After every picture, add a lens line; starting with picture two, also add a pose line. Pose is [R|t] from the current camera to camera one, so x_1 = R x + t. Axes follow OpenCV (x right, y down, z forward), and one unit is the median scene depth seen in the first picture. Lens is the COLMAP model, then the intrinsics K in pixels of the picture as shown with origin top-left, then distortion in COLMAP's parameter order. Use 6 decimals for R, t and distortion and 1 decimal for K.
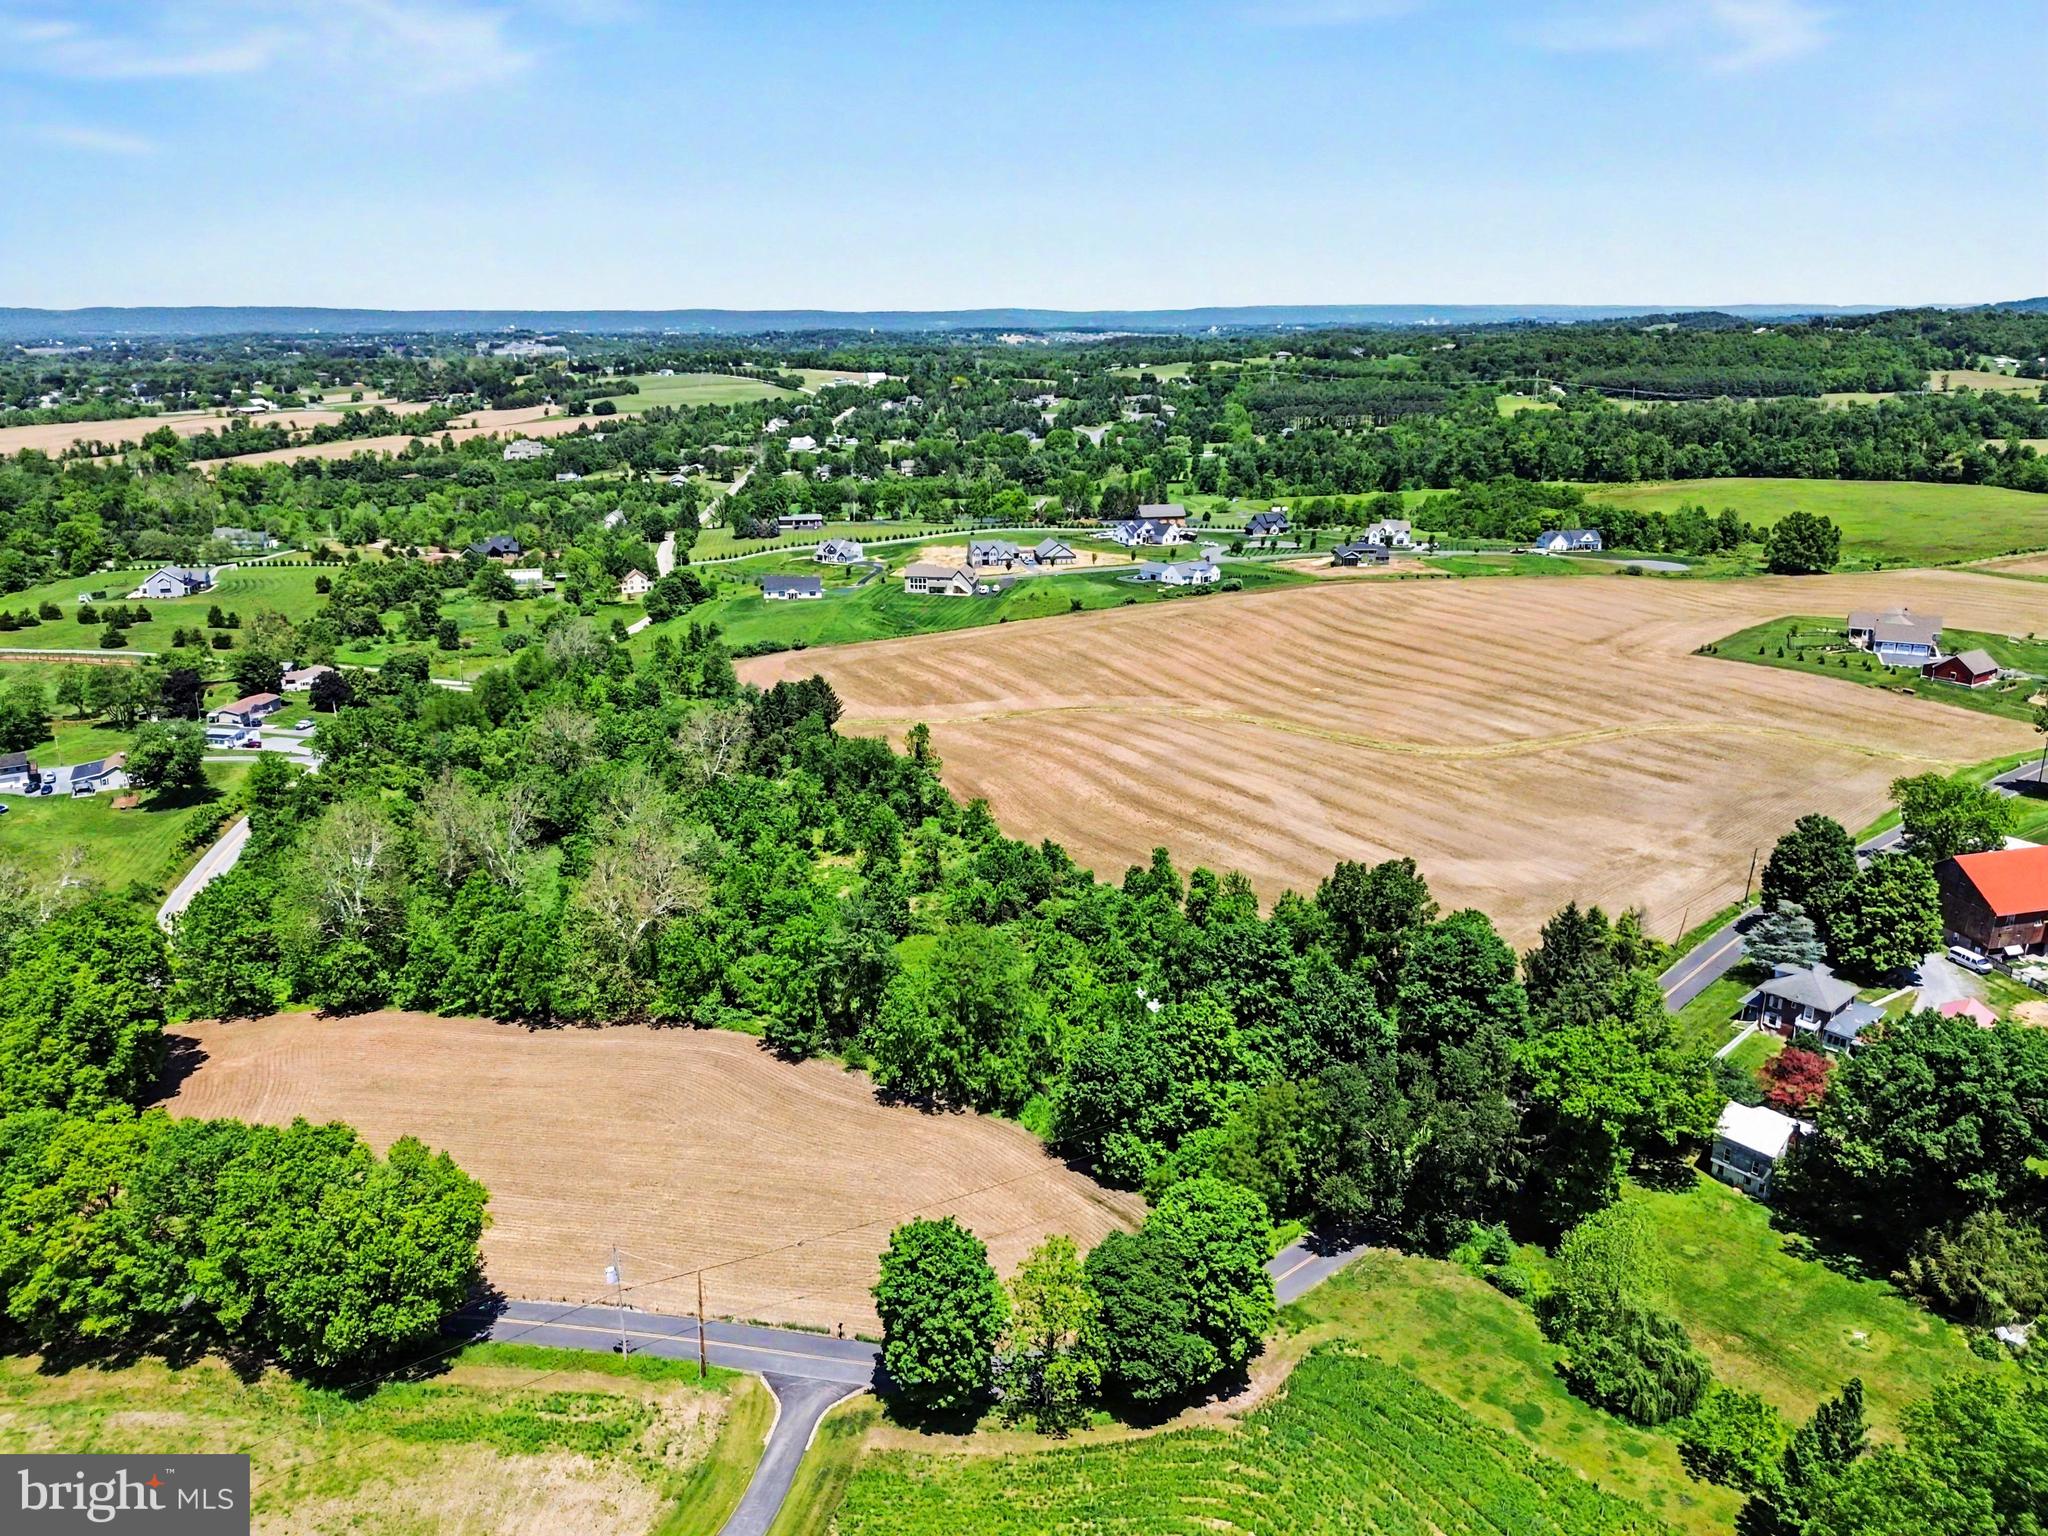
lens RADIAL K [[1550.7, 0, 991.4], [0, 1550.7, 762.5], [0, 0, 1]] dist [0.076895, -0.079709]
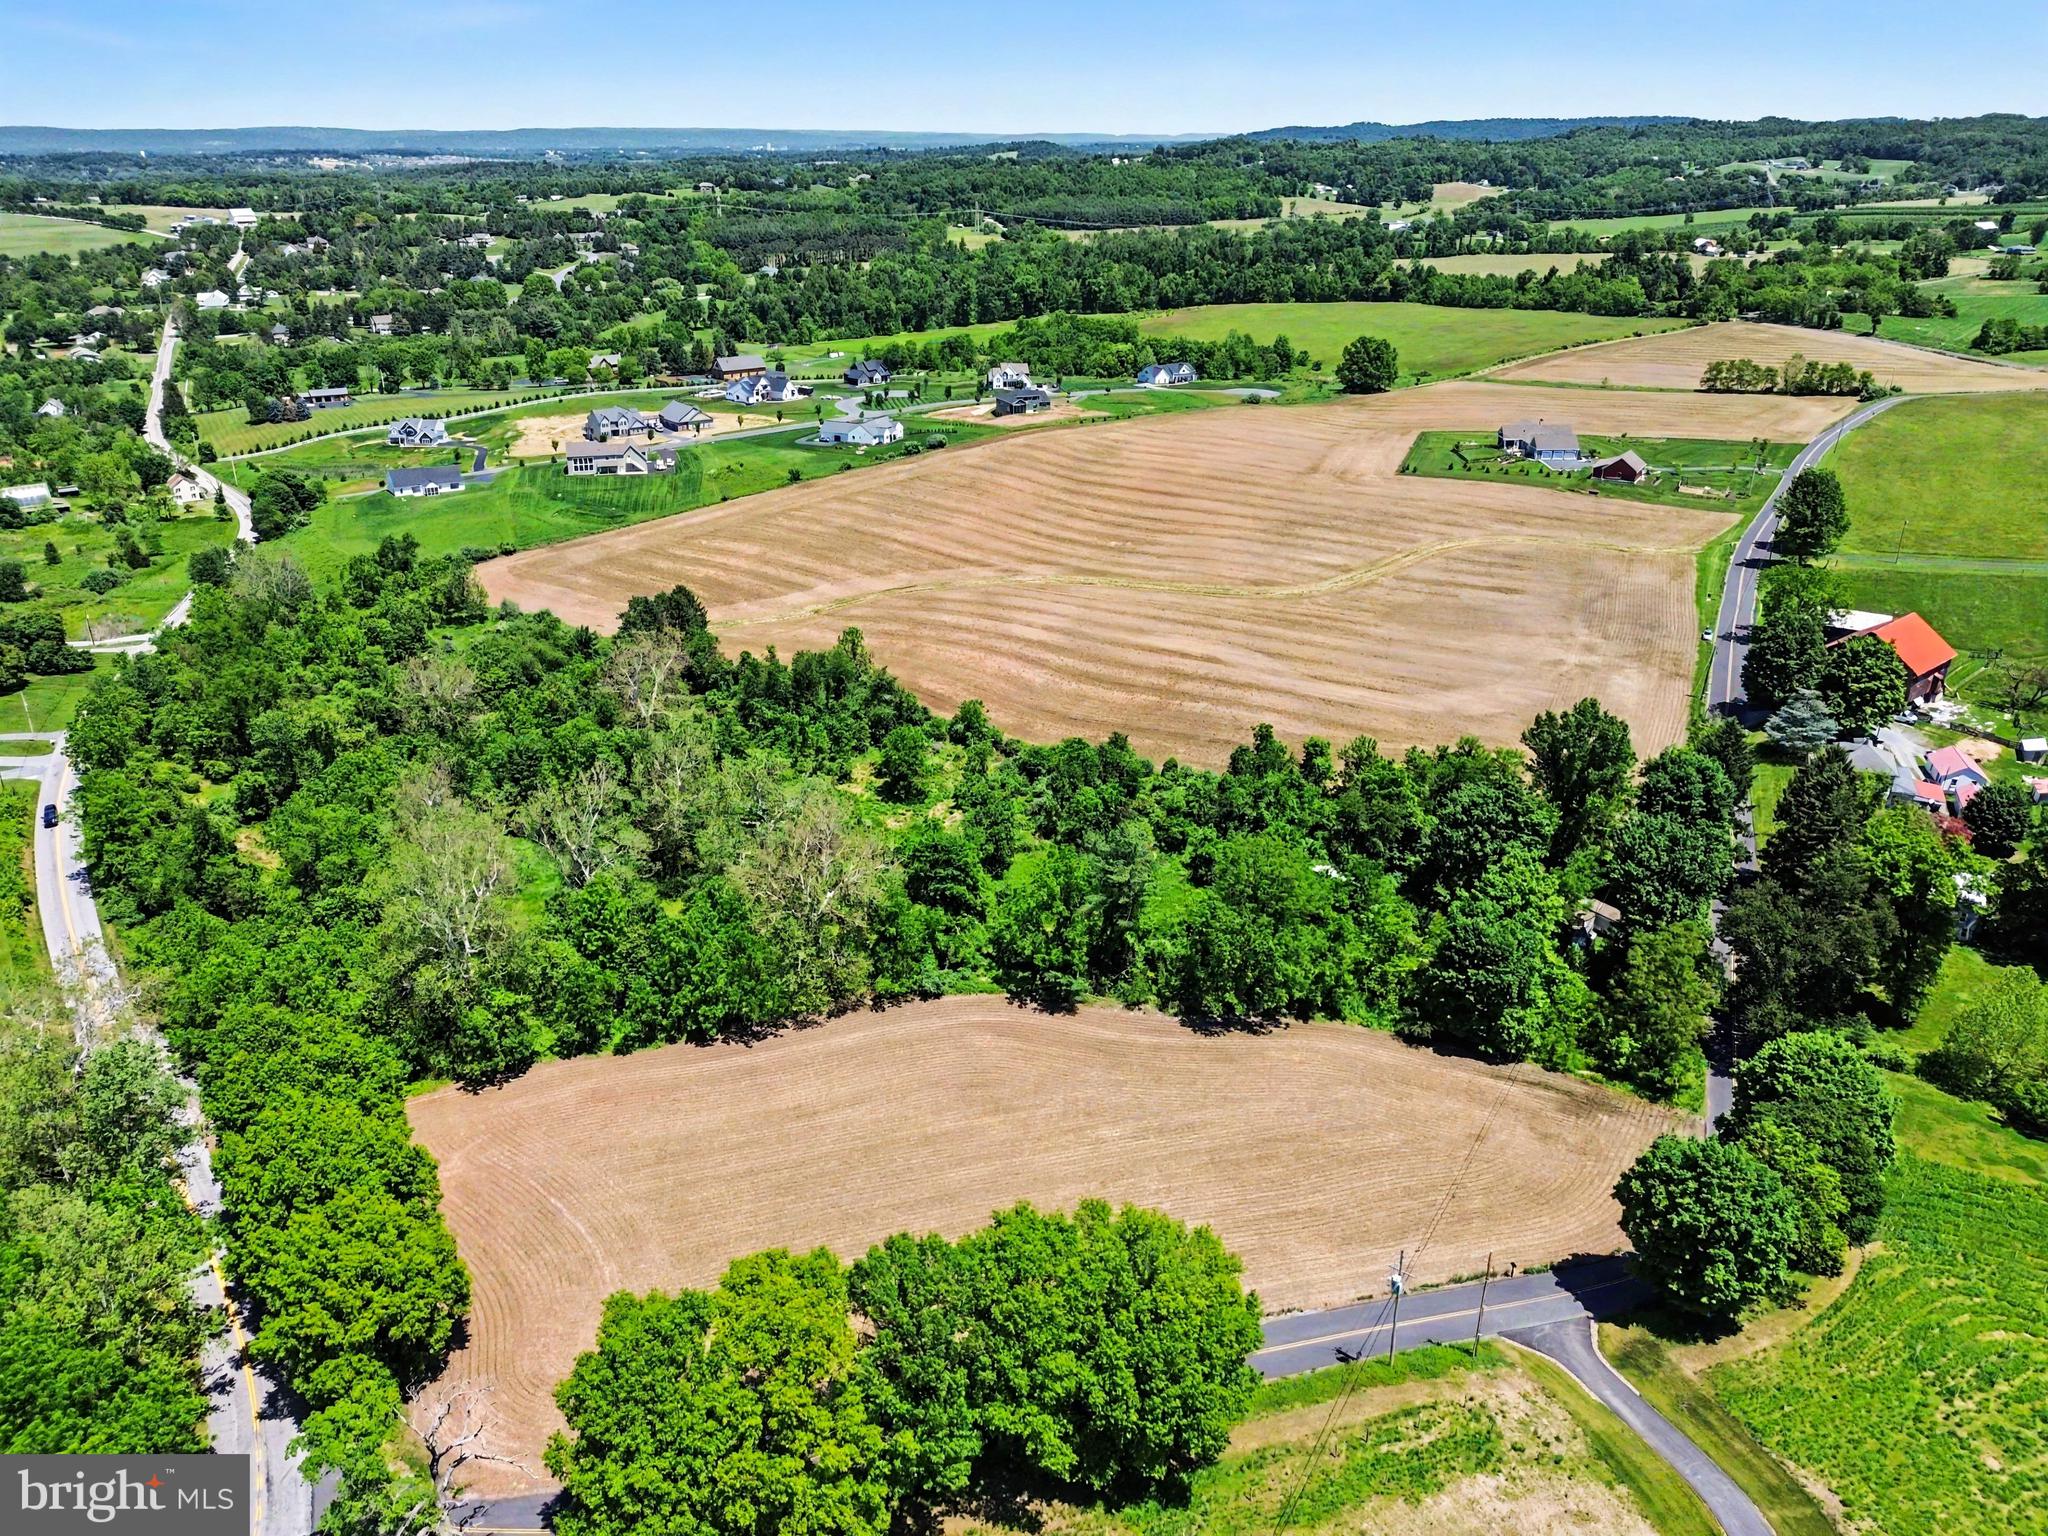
lens RADIAL K [[1550.7, 0, 991.4], [0, 1550.7, 762.5], [0, 0, 1]] dist [0.076895, -0.079709]
pose [[0.902573, -0.159327, 0.399972, -0.211018], [0.117934, 0.984966, 0.126229, -0.031320], [-0.414070, -0.066761, 0.907793, 0.078240]]
